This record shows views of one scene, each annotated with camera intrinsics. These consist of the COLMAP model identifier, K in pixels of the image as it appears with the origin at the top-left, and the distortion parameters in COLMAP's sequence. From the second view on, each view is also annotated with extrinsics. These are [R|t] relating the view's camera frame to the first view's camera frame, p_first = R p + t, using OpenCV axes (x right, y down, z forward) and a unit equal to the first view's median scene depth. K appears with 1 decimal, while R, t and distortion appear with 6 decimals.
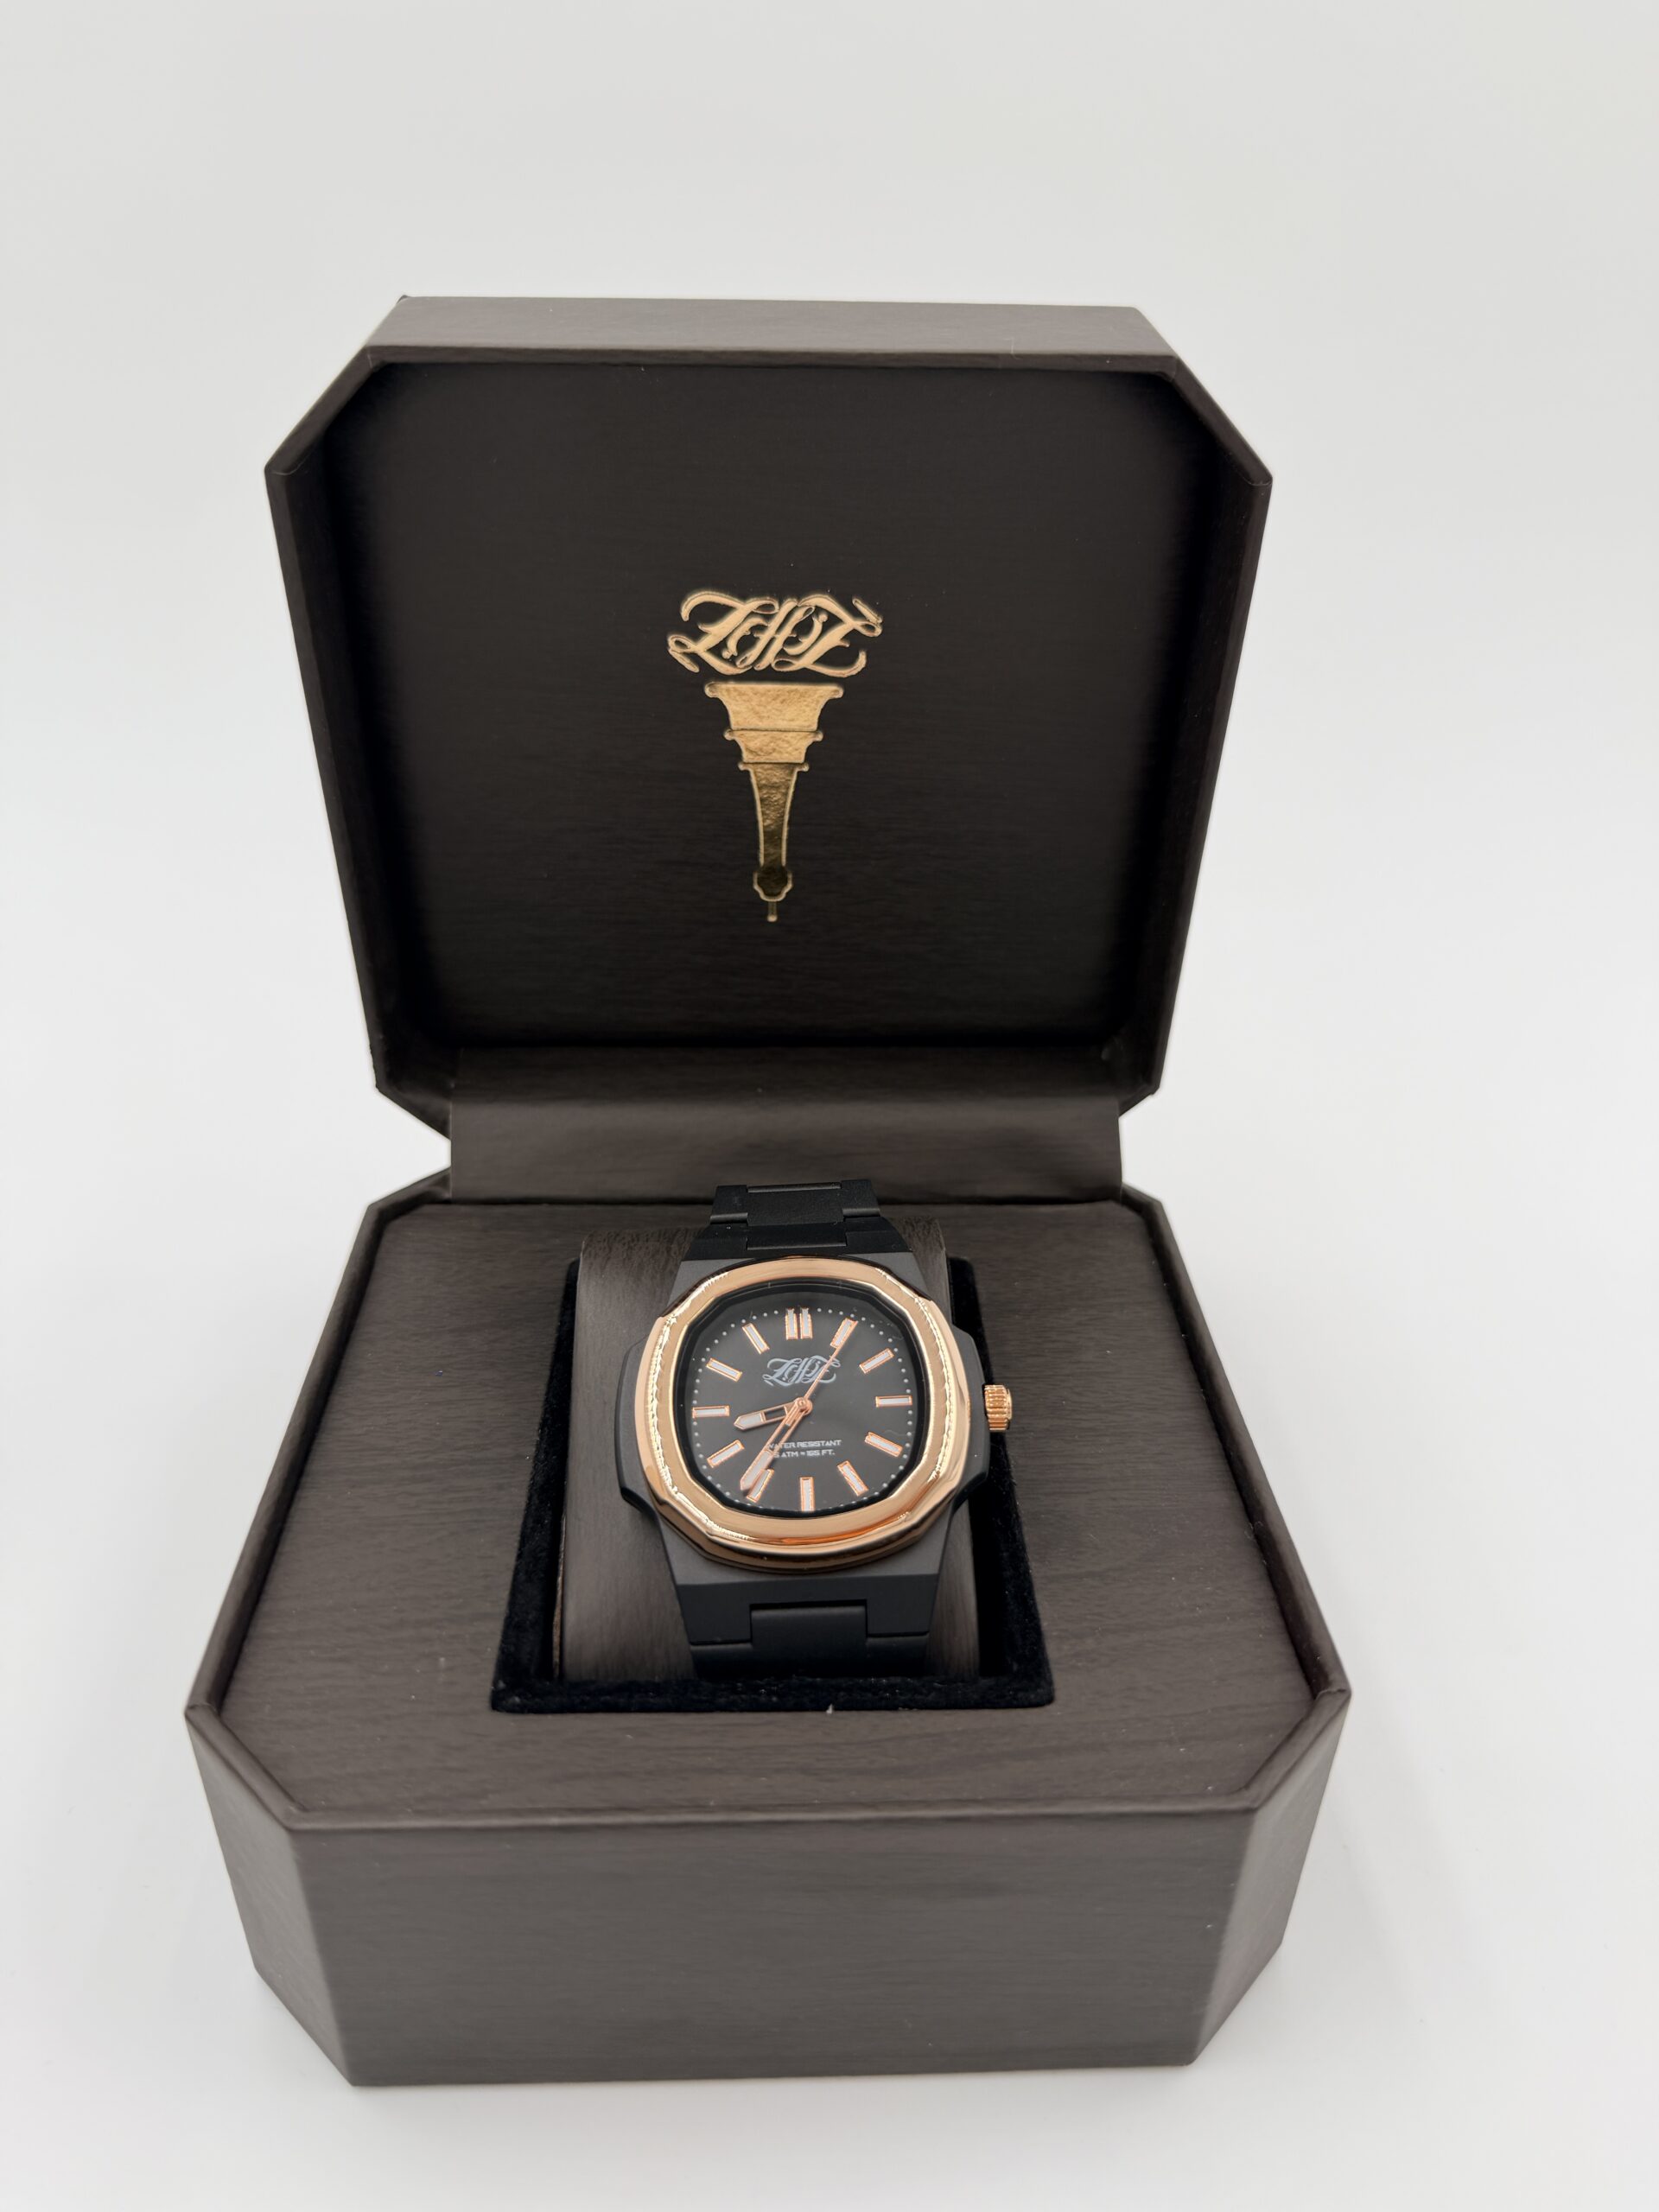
lens RADIAL K [[1613.8, 0, 833.8], [0, 1613.8, 1111.0], [0, 0, 1]] dist [-0.019997, 0.016001]
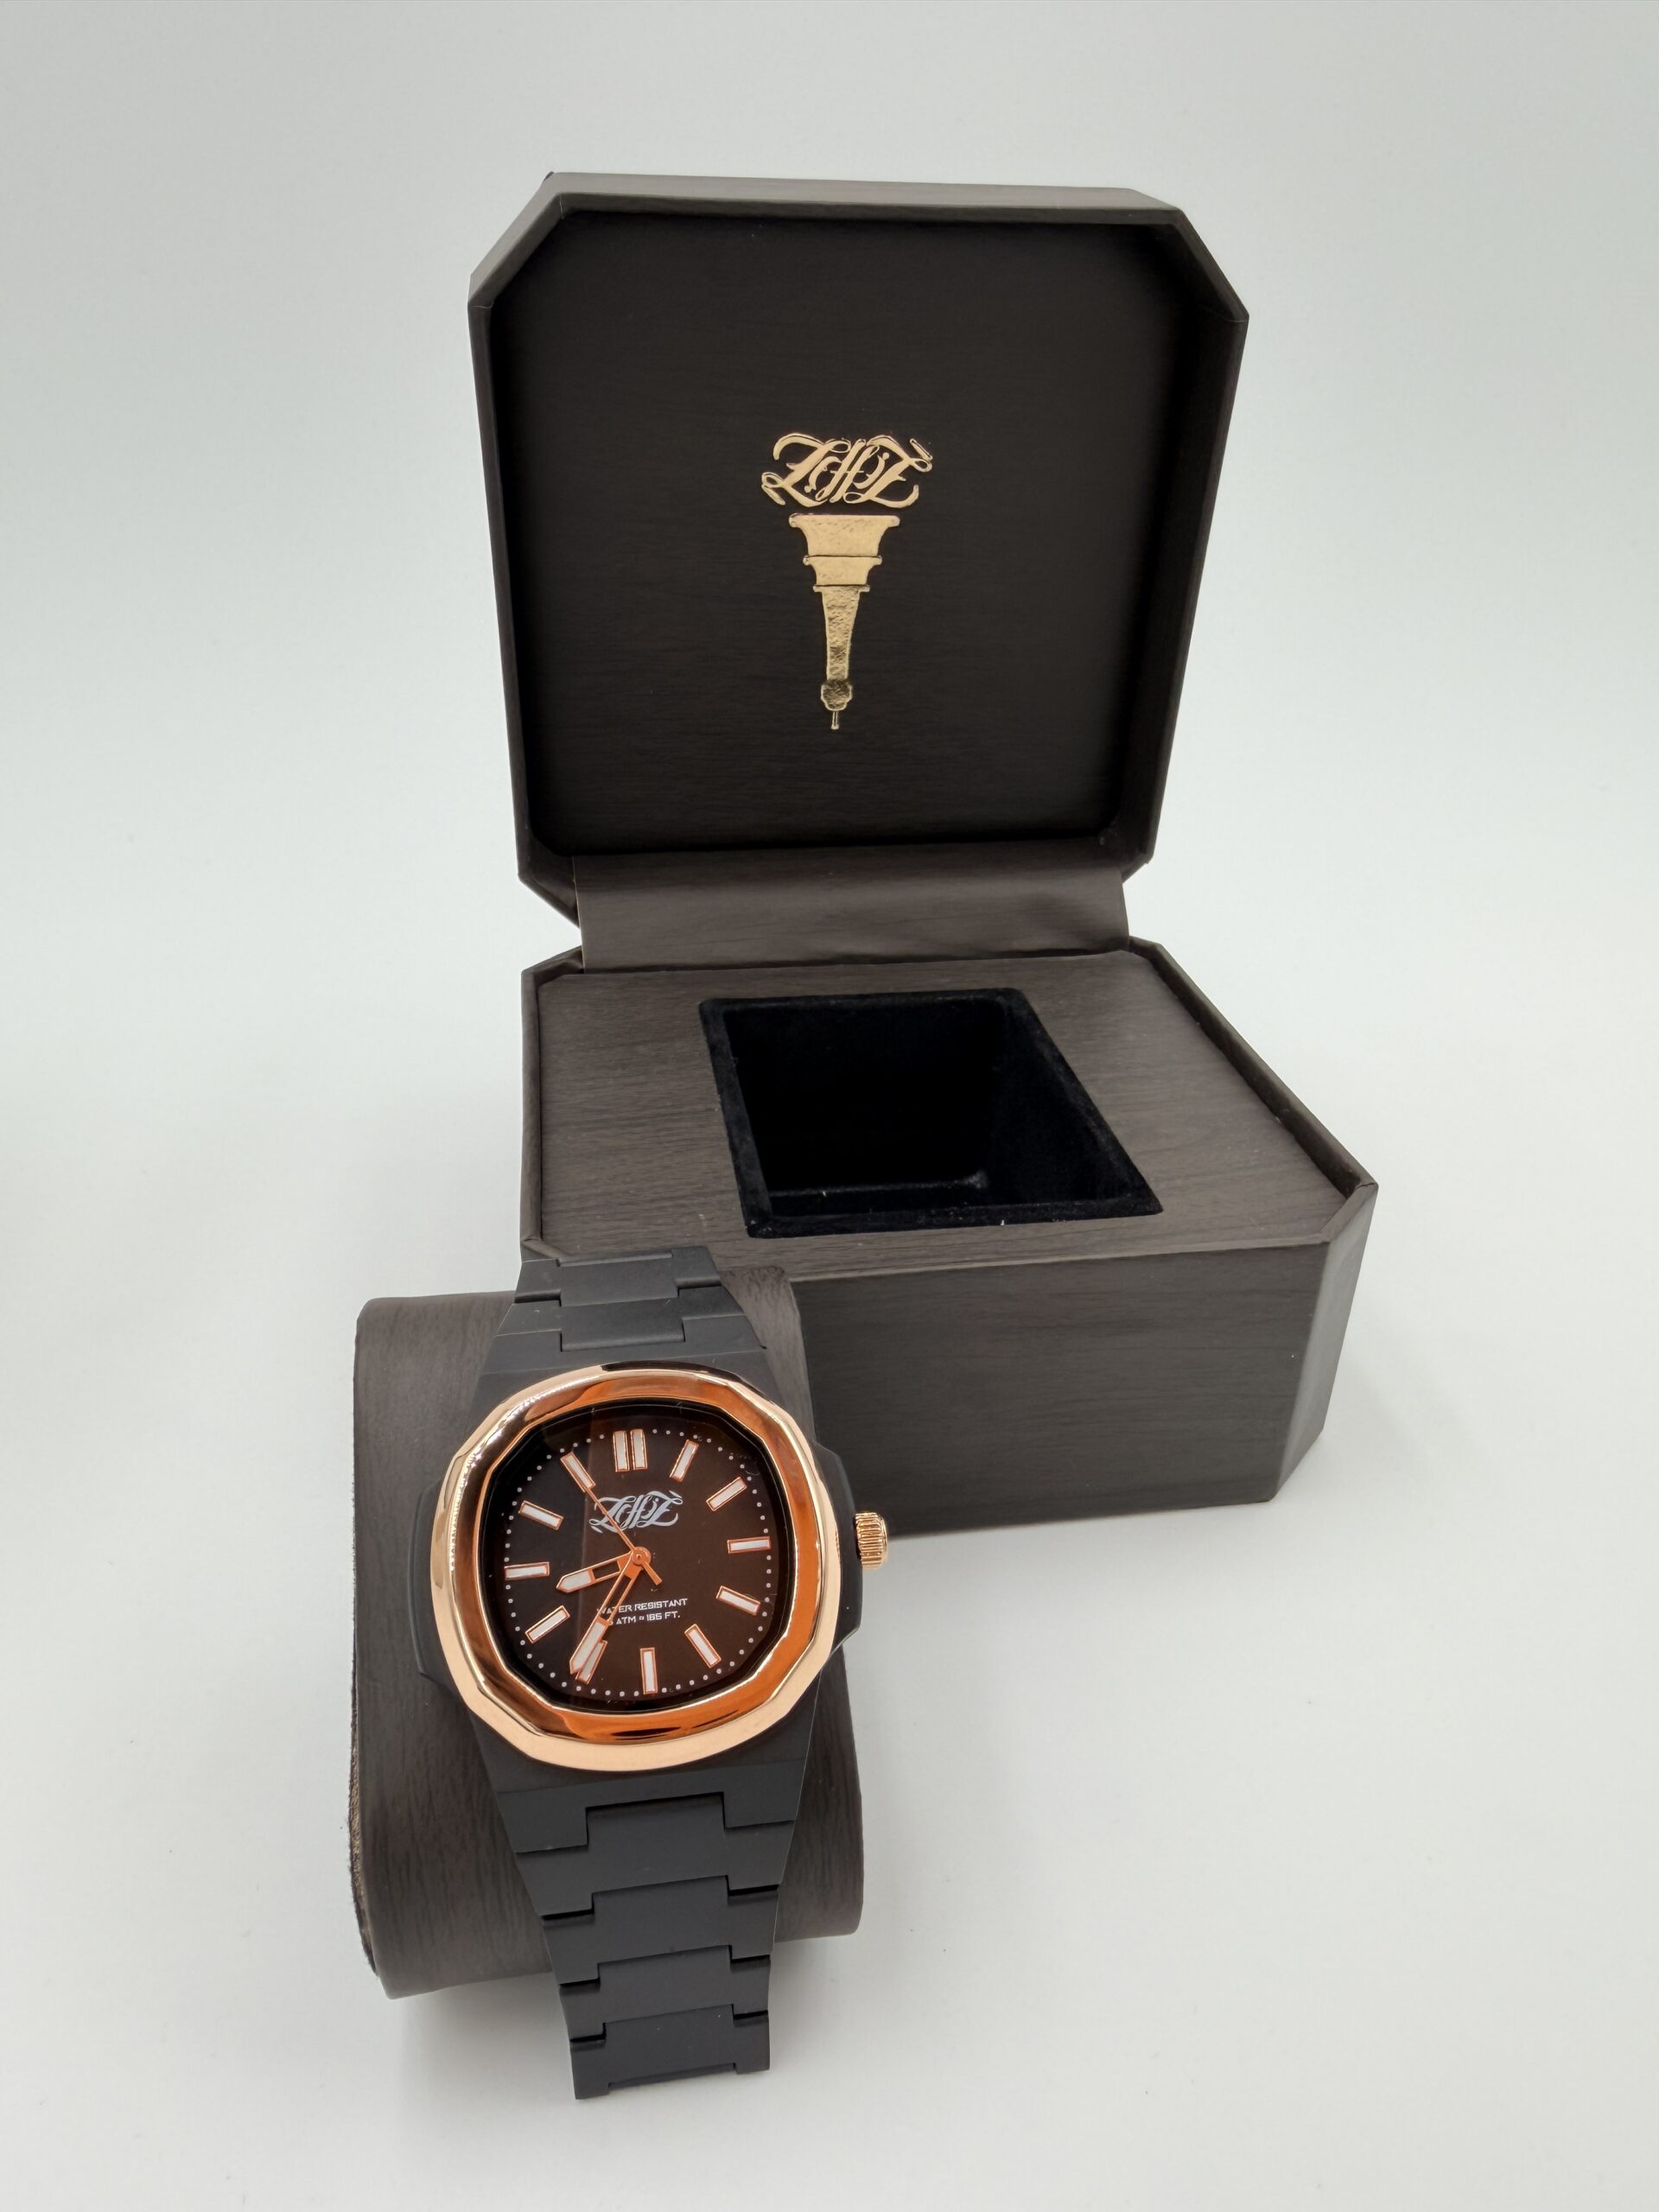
lens RADIAL K [[1613.8, 0, 834.0], [0, 1613.8, 1223.1], [0, 0, 1]] dist [-0.019997, 0.016001]
pose [[0.992497, -0.063152, 0.104698, -0.212177], [0.061185, 0.997886, 0.021899, 0.252878], [-0.105859, -0.015328, 0.994263, -0.236071]]
